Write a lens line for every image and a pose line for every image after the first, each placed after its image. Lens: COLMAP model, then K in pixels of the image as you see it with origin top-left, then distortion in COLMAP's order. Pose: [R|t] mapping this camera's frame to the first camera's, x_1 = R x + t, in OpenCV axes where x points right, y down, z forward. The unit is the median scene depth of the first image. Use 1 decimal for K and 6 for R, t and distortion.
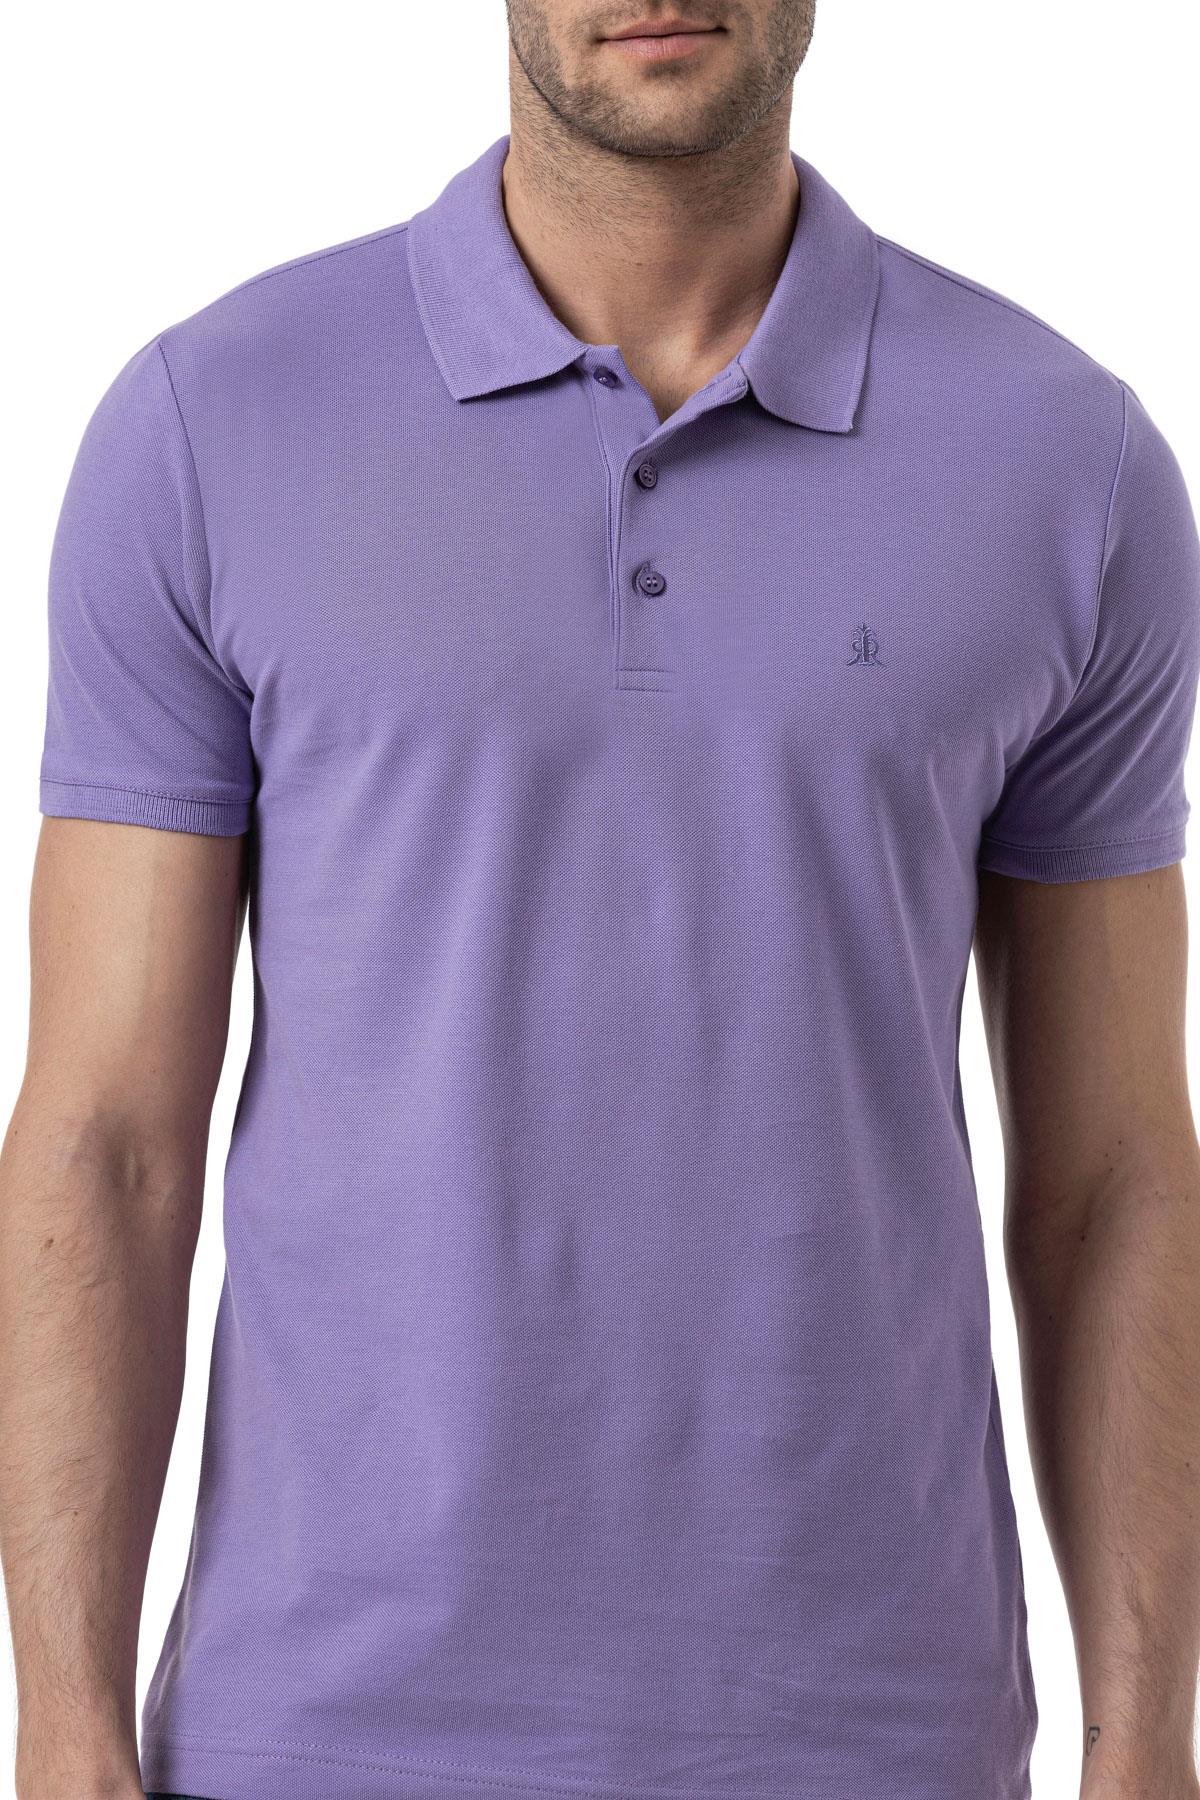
lens RADIAL K [[6638.6, 0, 600.0], [0, 6638.6, 900.0], [0, 0, 1]] dist [14.628214, -442.117668]
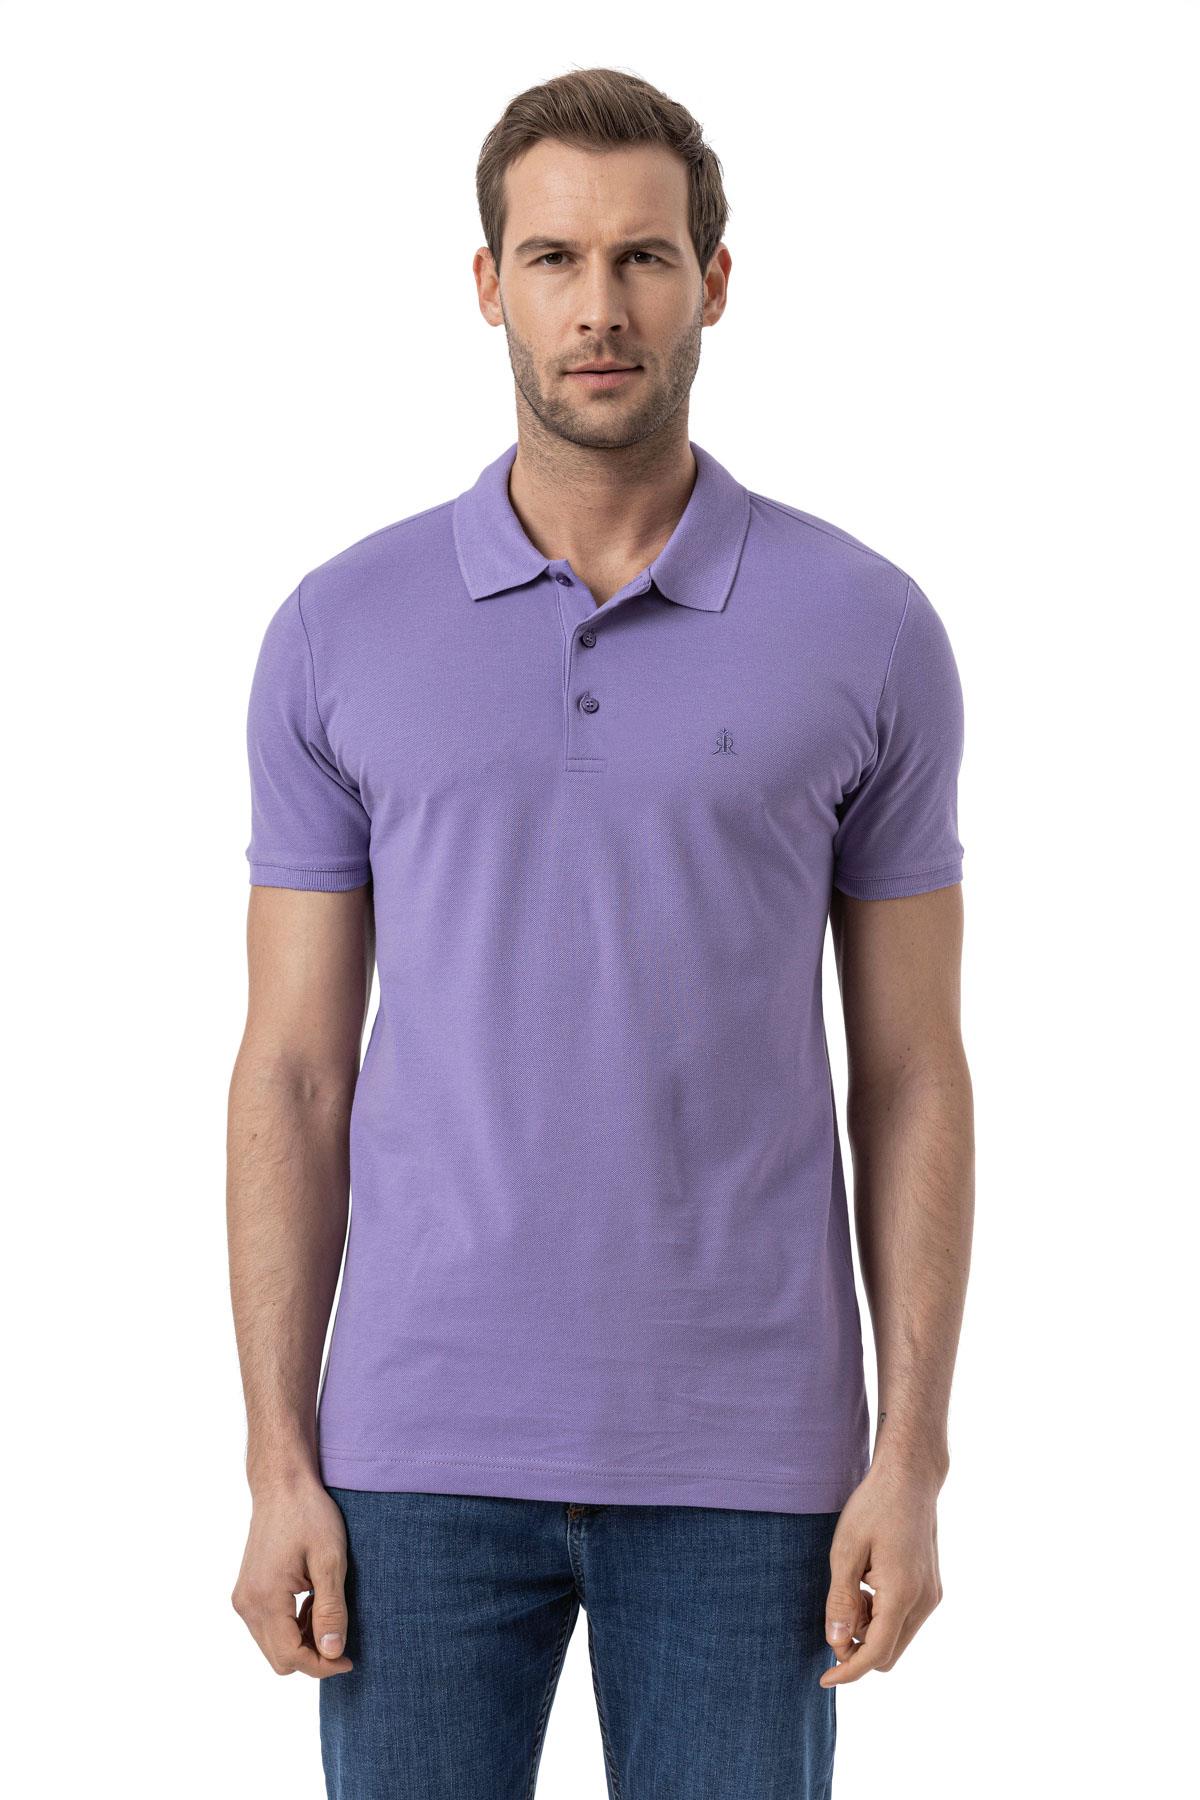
lens RADIAL K [[6334.1, 0, 600.0], [0, 6334.1, 900.0], [0, 0, 1]] dist [0.011489, 0.235888]
pose [[0.999905, -0.013155, -0.004124, 0.012185], [0.013114, 0.999867, -0.009725, 0.010886], [0.004251, 0.009670, 0.999944, -0.374183]]
